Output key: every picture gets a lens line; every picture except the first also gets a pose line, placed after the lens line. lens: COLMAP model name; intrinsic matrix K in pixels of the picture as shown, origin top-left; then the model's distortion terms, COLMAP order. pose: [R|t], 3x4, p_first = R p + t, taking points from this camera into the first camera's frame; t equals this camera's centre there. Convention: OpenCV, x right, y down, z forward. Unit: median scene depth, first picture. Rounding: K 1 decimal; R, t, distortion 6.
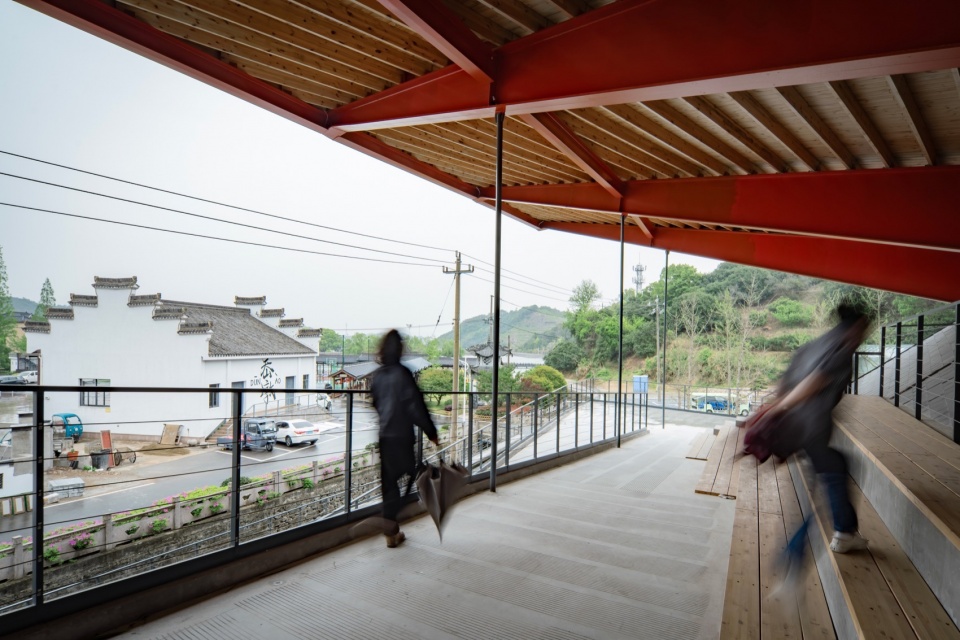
lens RADIAL K [[491.2, 0, 513.3], [0, 491.2, 353.4], [0, 0, 1]] dist [-0.001775, -0.000286]
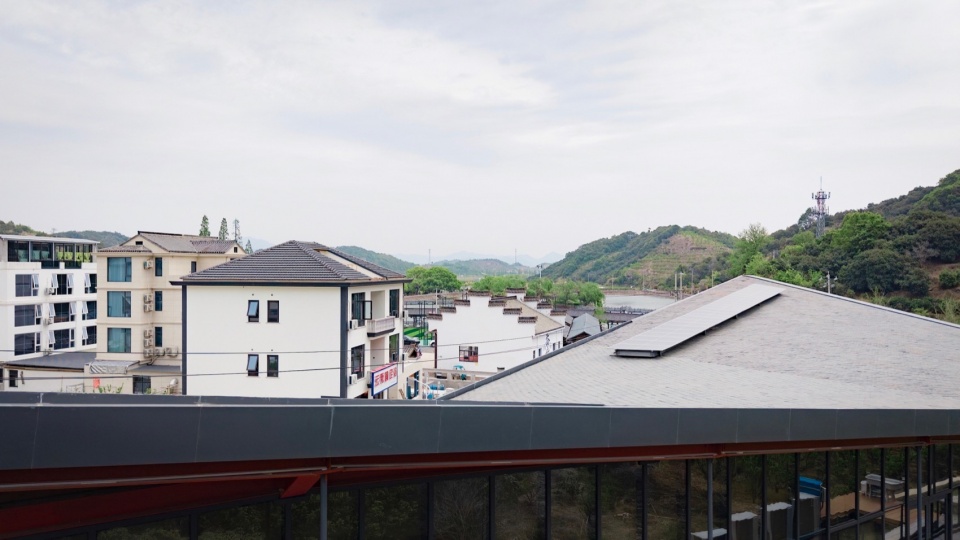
lens RADIAL K [[657.5, 0, 470.1], [0, 657.5, 259.6], [0, 0, 1]] dist [0.028079, -0.028483]
pose [[0.969097, -0.014346, -0.246262, -0.090962], [0.005788, 0.999355, -0.035437, -0.063467], [0.246612, 0.032917, 0.968555, -0.468512]]
